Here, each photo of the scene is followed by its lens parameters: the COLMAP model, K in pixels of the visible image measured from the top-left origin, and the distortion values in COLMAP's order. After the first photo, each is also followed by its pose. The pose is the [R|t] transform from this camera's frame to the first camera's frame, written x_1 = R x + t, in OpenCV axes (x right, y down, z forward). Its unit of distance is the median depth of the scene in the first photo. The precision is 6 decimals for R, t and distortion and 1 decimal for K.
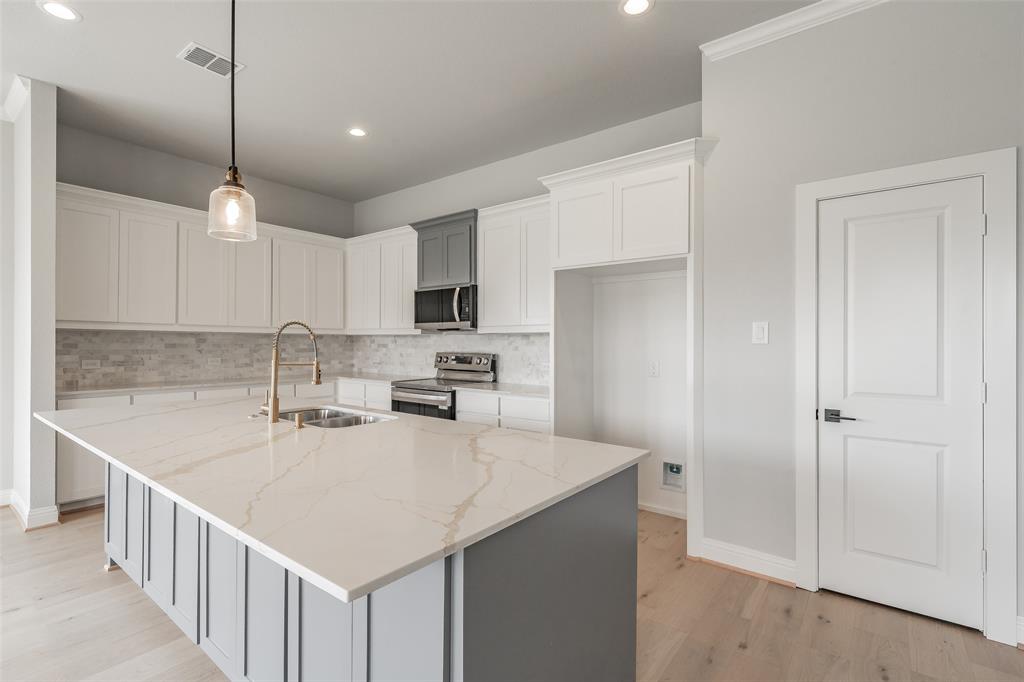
lens RADIAL K [[473.8, 0, 524.5], [0, 473.8, 341.3], [0, 0, 1]] dist [0.001981, -0.001397]
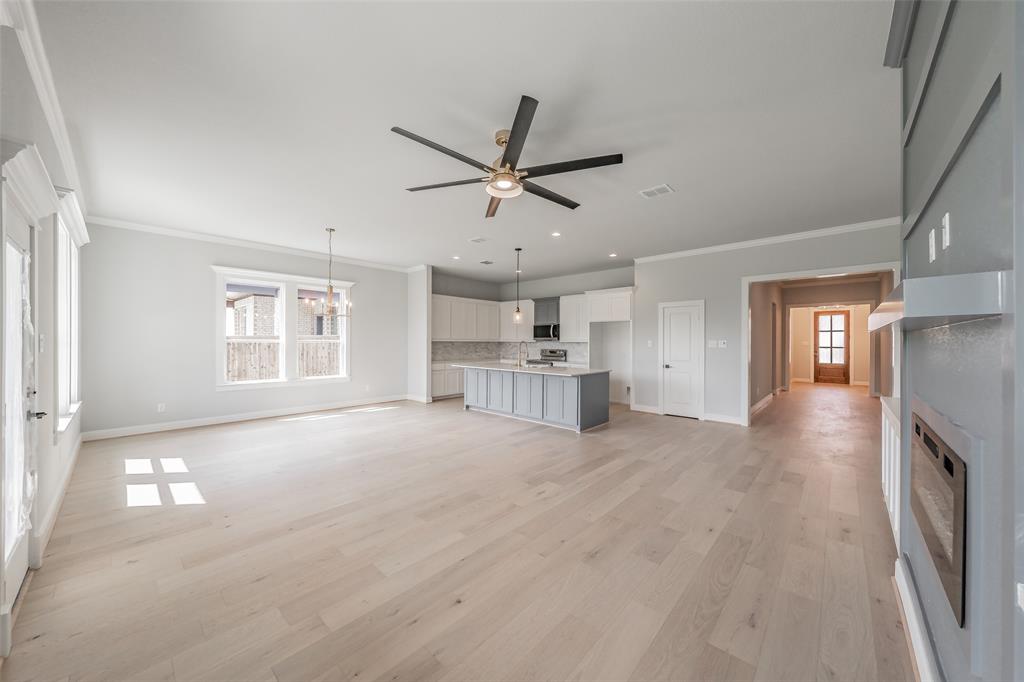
lens RADIAL K [[358.1, 0, 527.5], [0, 358.1, 347.2], [0, 0, 1]] dist [-0.005044, 0.000207]
pose [[0.996839, 0.000984, -0.079443, -0.119104], [0.000455, 0.999836, 0.018087, -0.024437], [0.079447, -0.018066, 0.996675, -1.048265]]
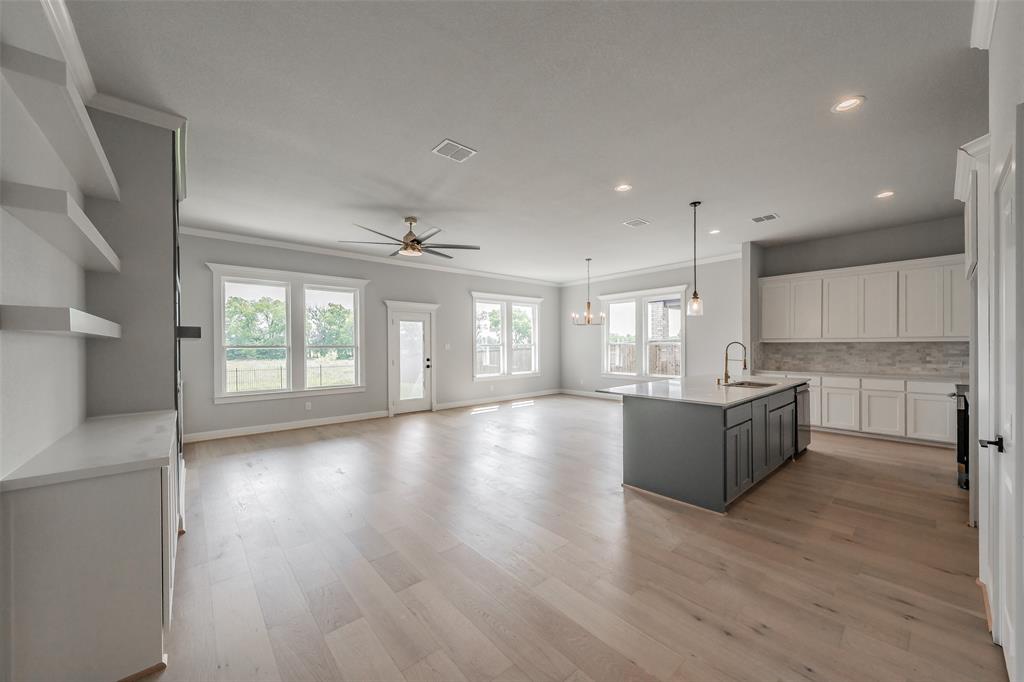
lens RADIAL K [[380.6, 0, 519.1], [0, 380.6, 347.2], [0, 0, 1]] dist [-0.000712, 0.000389]
pose [[-0.185792, 0.003350, -0.982583, 0.844888], [0.008181, 0.999965, 0.001863, -0.014333], [0.982555, -0.007692, -0.185813, 0.159114]]
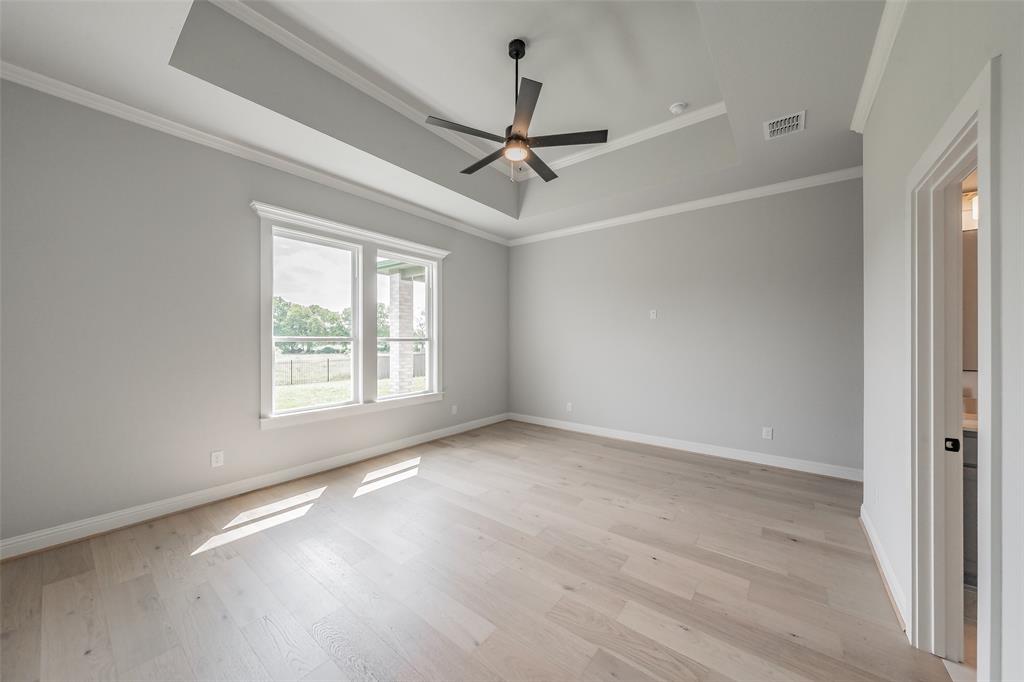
lens RADIAL K [[358.1, 0, 509.0], [0, 358.1, 341.7], [0, 0, 1]] dist [-0.005044, 0.000207]
pose [[-0.023753, 0.000500, -0.999718, -0.313363], [-0.001013, 0.999999, 0.000524, -0.018472], [0.999717, 0.001026, -0.023753, 0.088876]]
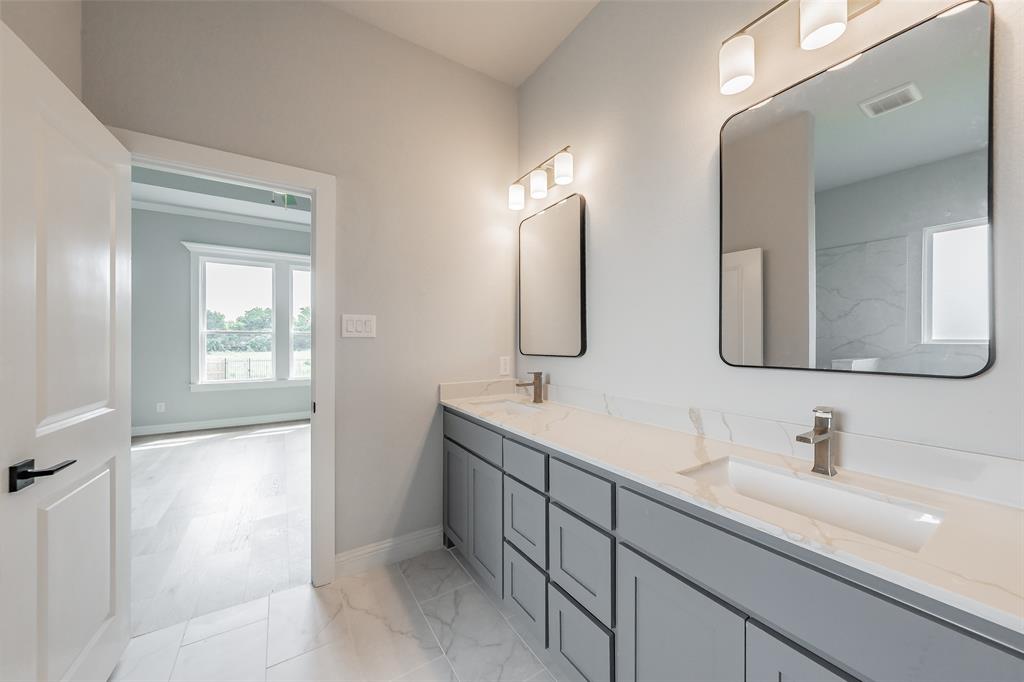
lens RADIAL K [[358.1, 0, 522.9], [0, 358.1, 343.2], [0, 0, 1]] dist [-0.005044, 0.000207]
pose [[-0.362516, 0.000824, -0.931977, -0.374830], [-0.002191, 0.999996, 0.001736, 0.008665], [0.931975, 0.002671, -0.362513, 0.930793]]
